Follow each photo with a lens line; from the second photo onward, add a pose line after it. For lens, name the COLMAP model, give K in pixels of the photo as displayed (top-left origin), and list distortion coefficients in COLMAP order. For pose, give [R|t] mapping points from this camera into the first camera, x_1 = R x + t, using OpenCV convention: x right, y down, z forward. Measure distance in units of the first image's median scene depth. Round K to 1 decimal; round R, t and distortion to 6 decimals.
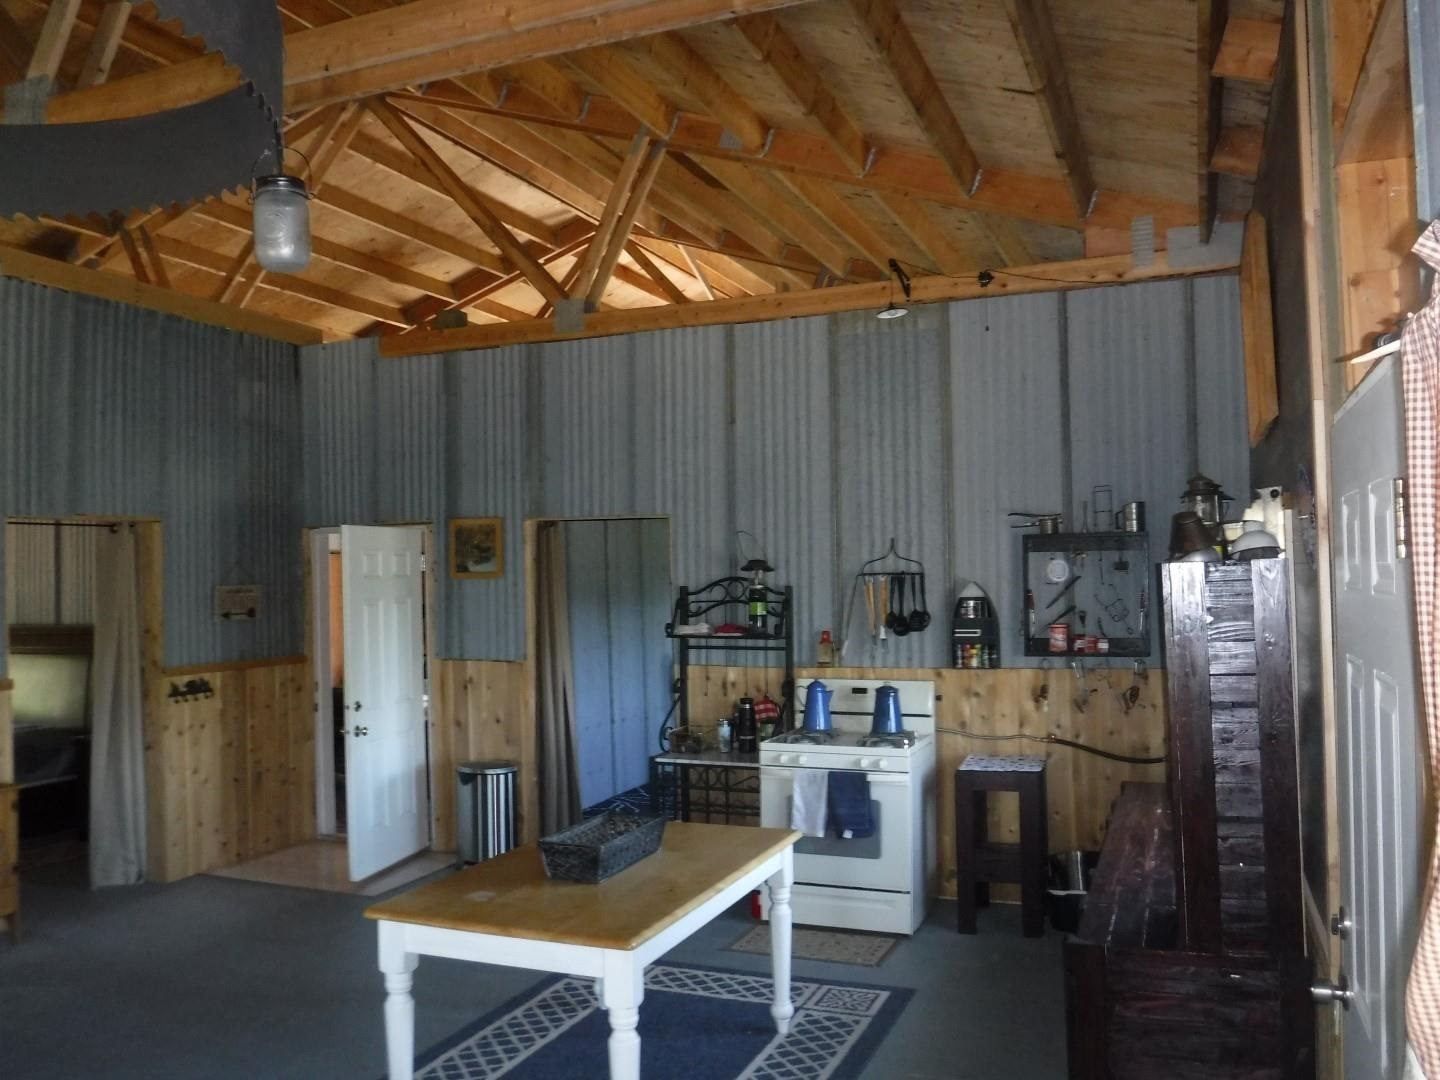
lens RADIAL K [[1220.3, 0, 716.6], [0, 1220.3, 536.3], [0, 0, 1]] dist [-0.073014, 0.011002]
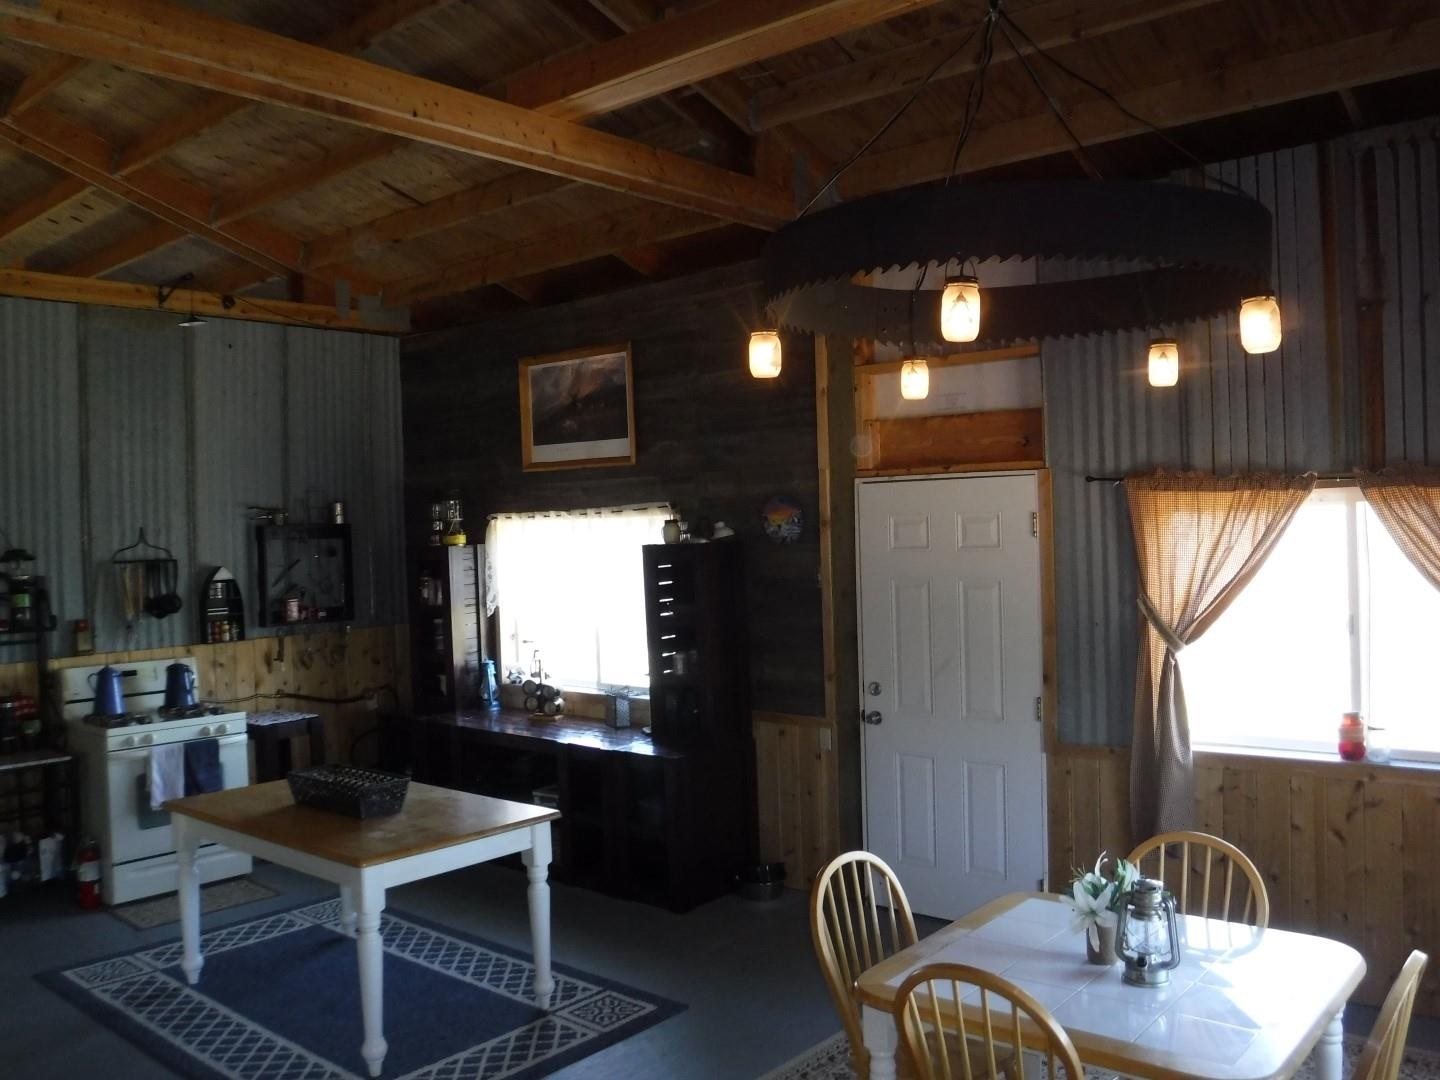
lens RADIAL K [[1220.3, 0, 715.1], [0, 1220.3, 541.9], [0, 0, 1]] dist [-0.073014, 0.011002]
pose [[0.327423, -0.005919, 0.944859, -0.702236], [-0.007983, 0.999927, 0.009030, 0.000279], [-0.944844, -0.010500, 0.327352, 0.189346]]
